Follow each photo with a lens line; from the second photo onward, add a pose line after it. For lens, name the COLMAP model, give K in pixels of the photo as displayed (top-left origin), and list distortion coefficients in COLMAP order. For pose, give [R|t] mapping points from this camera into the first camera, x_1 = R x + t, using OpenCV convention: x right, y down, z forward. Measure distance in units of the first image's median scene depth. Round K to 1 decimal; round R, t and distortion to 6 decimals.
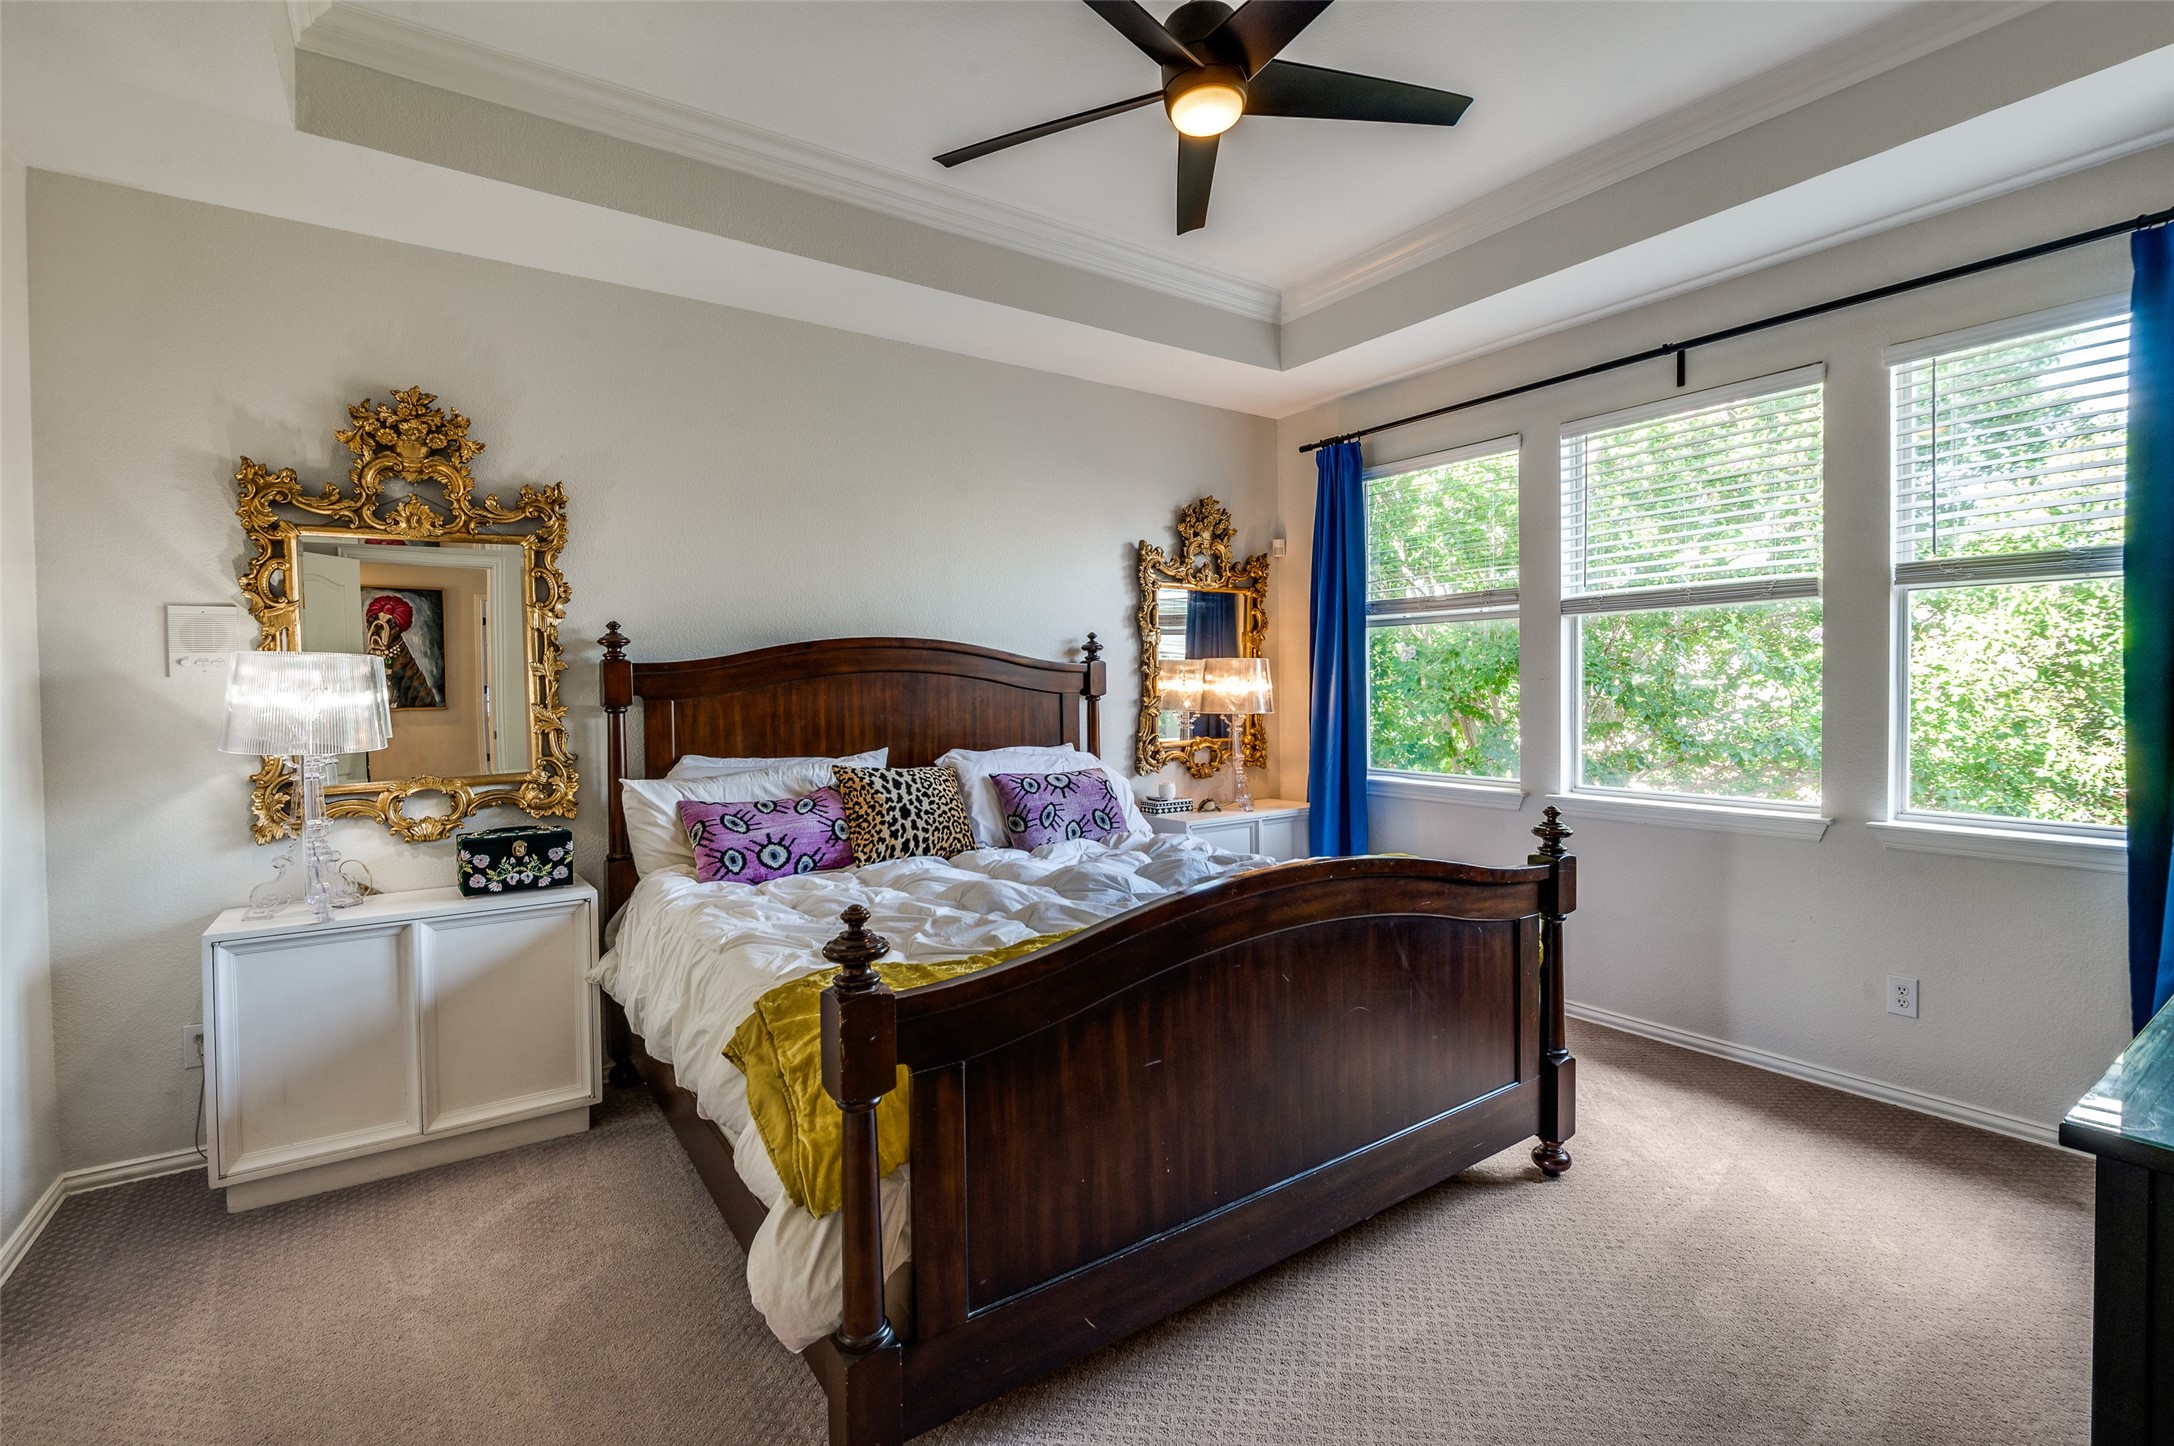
lens RADIAL K [[975.9, 0, 1091.3], [0, 975.9, 701.5], [0, 0, 1]] dist [-0.000253, -0.009413]
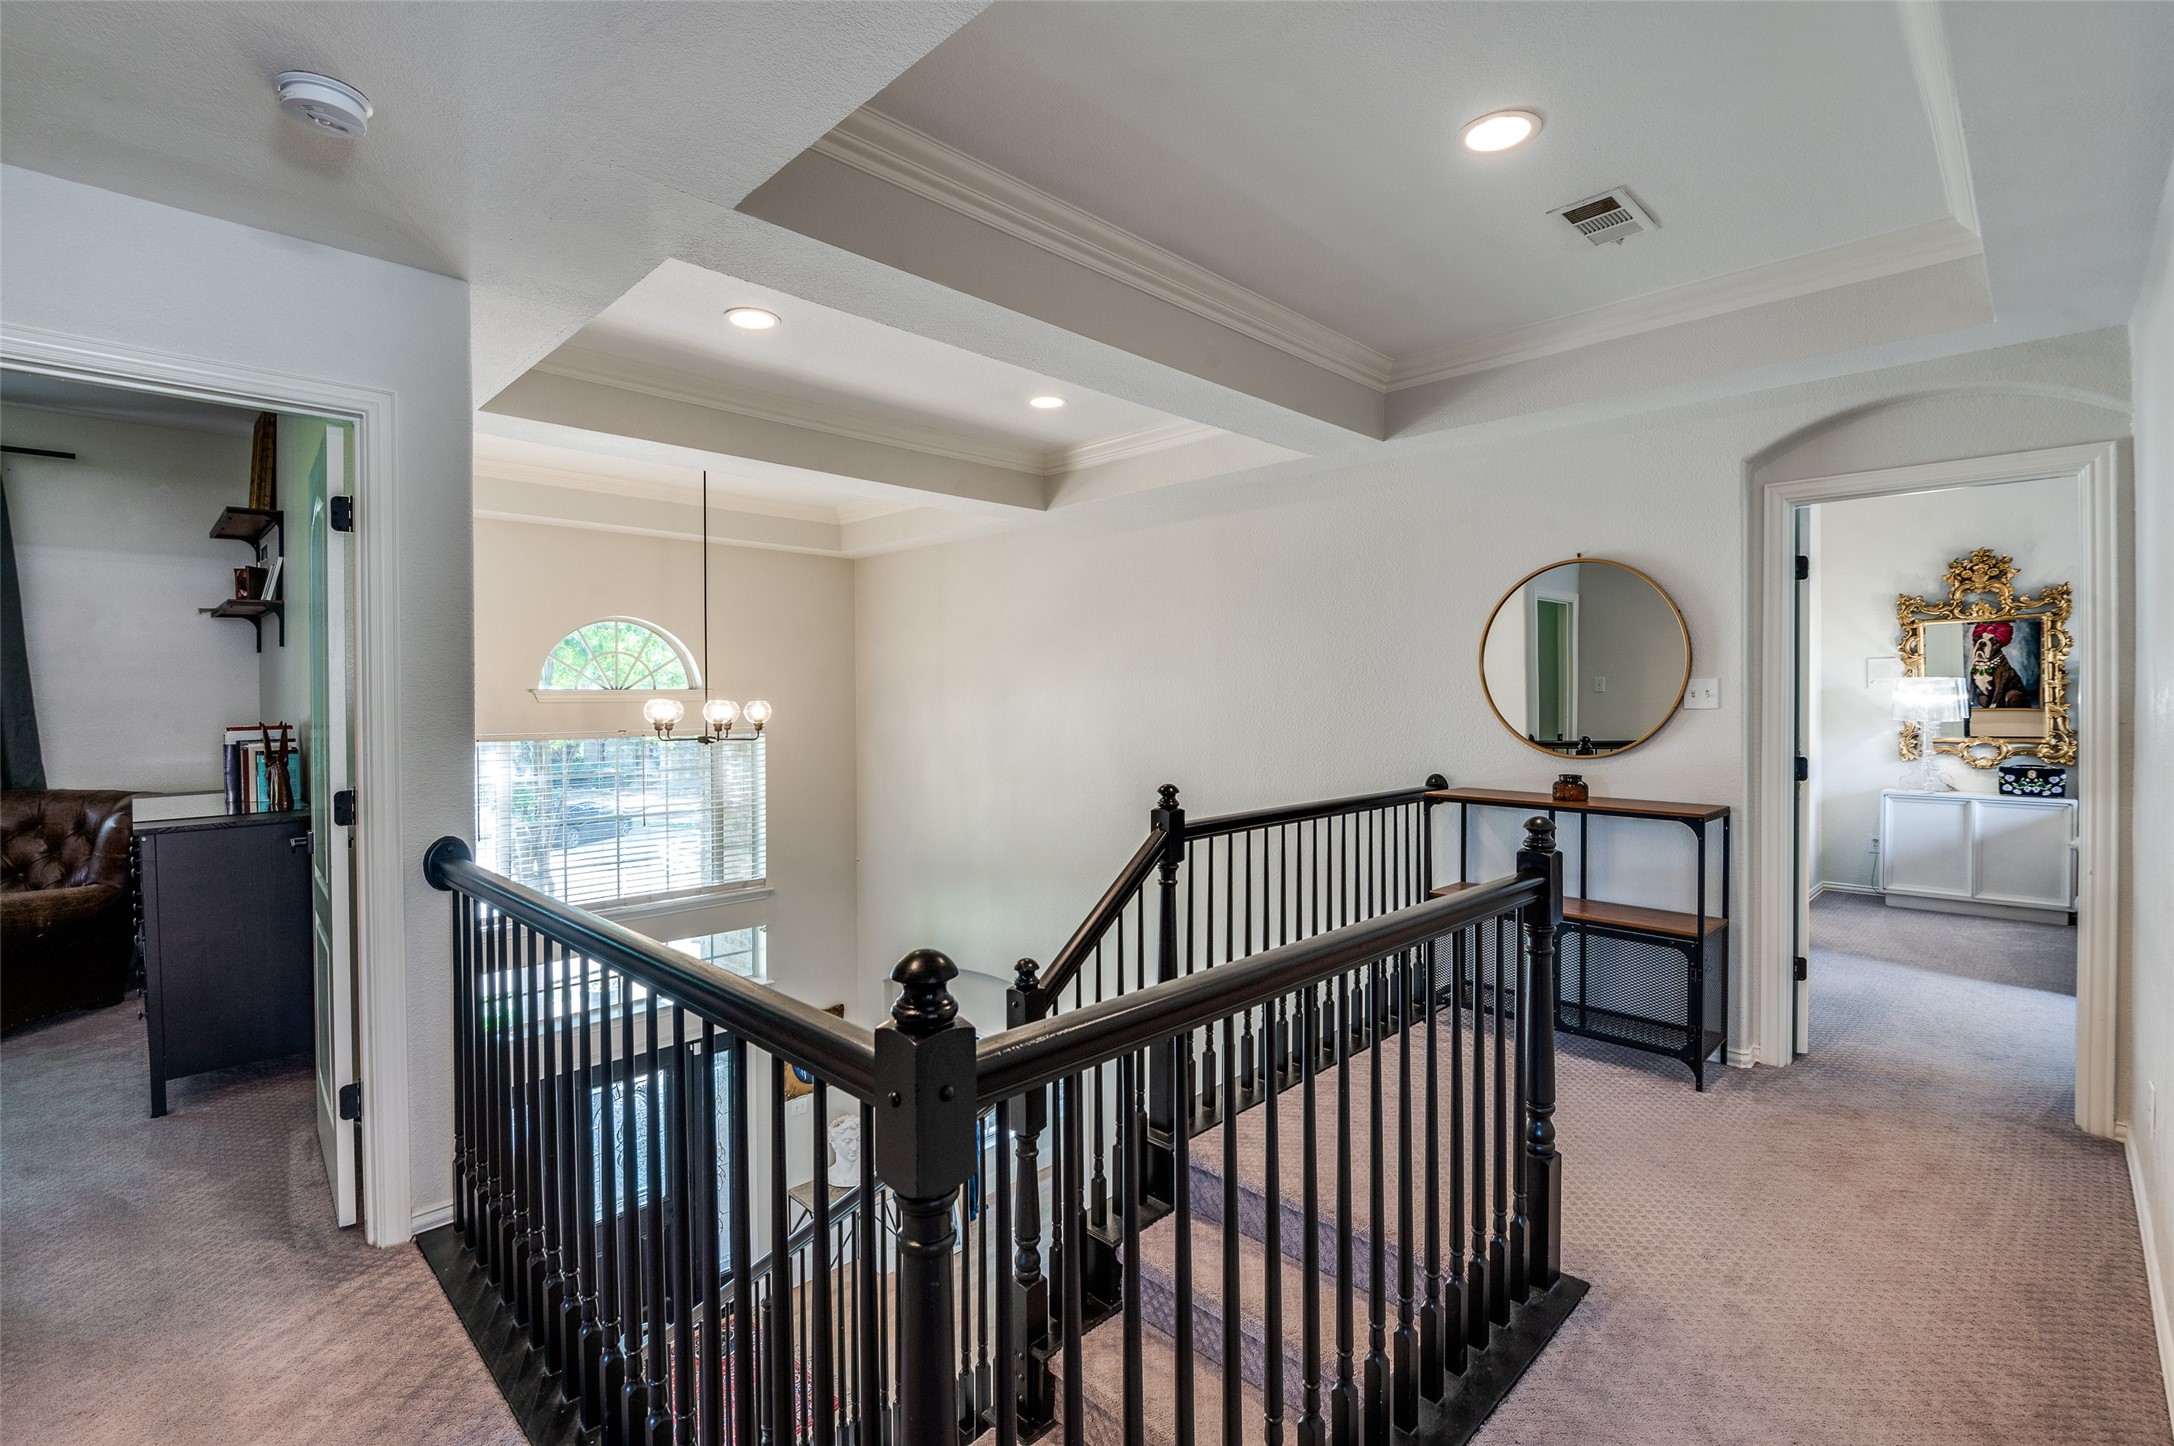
lens RADIAL K [[975.9, 0, 1091.3], [0, 975.9, 701.5], [0, 0, 1]] dist [-0.000253, -0.009413]
pose [[0.181223, 0.014932, -0.983329, 0.995624], [-0.014551, 0.999816, 0.012500, 0.005141], [0.983334, 0.012043, 0.181407, -1.236787]]
